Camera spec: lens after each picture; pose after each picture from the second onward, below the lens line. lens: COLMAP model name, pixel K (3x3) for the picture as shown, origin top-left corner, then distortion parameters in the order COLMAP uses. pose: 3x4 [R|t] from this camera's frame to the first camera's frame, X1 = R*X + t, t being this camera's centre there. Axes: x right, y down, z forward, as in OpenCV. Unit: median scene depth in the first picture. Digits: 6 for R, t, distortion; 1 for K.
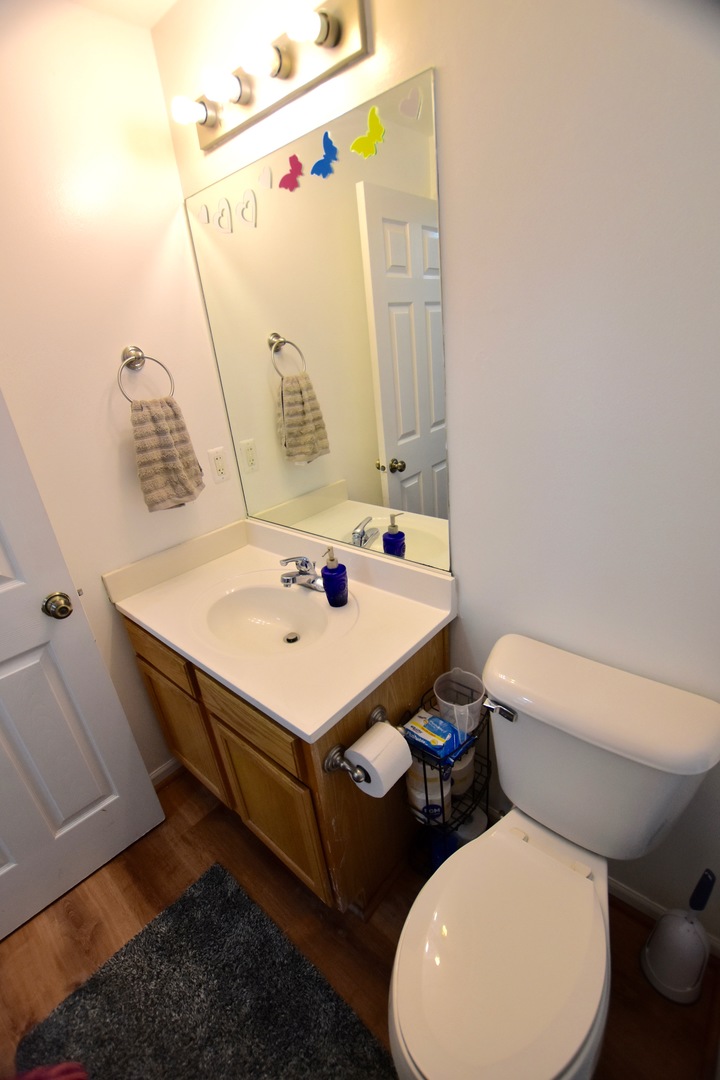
lens RADIAL K [[476.1, 0, 358.6], [0, 476.1, 544.5], [0, 0, 1]] dist [-0.030614, 0.002873]
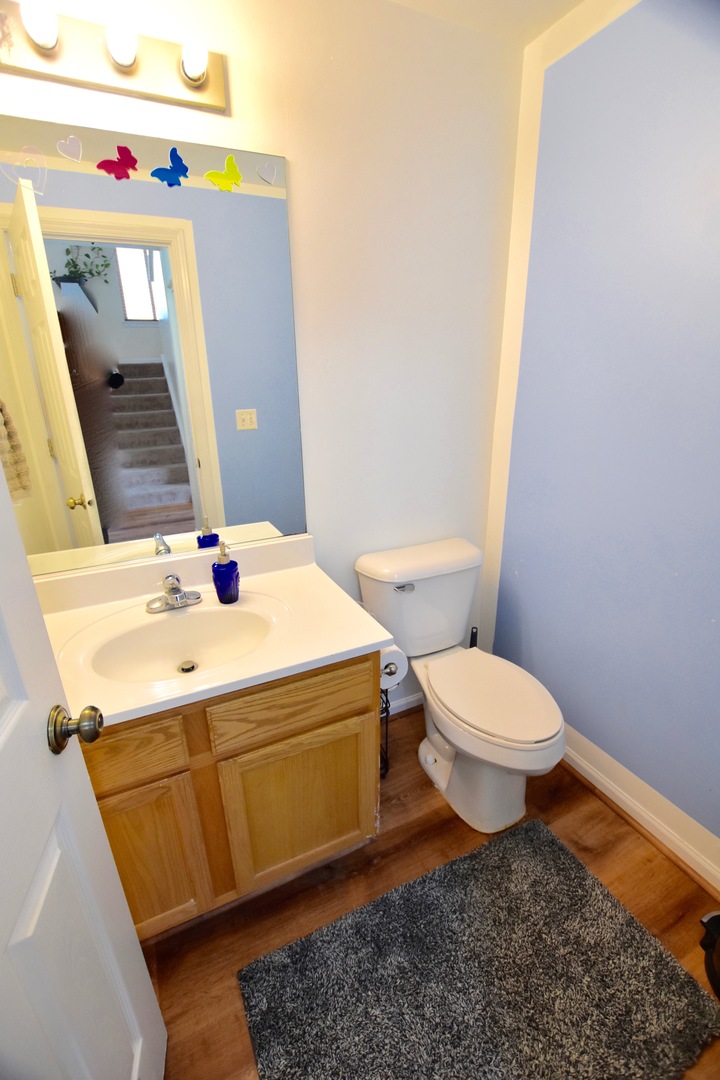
lens RADIAL K [[476.1, 0, 359.8], [0, 476.1, 541.2], [0, 0, 1]] dist [-0.030614, 0.002873]
pose [[0.378855, -0.222080, 0.898415, -0.985676], [0.349050, 0.933374, 0.083529, 0.025973], [-0.857107, 0.281946, 0.431131, 0.385737]]
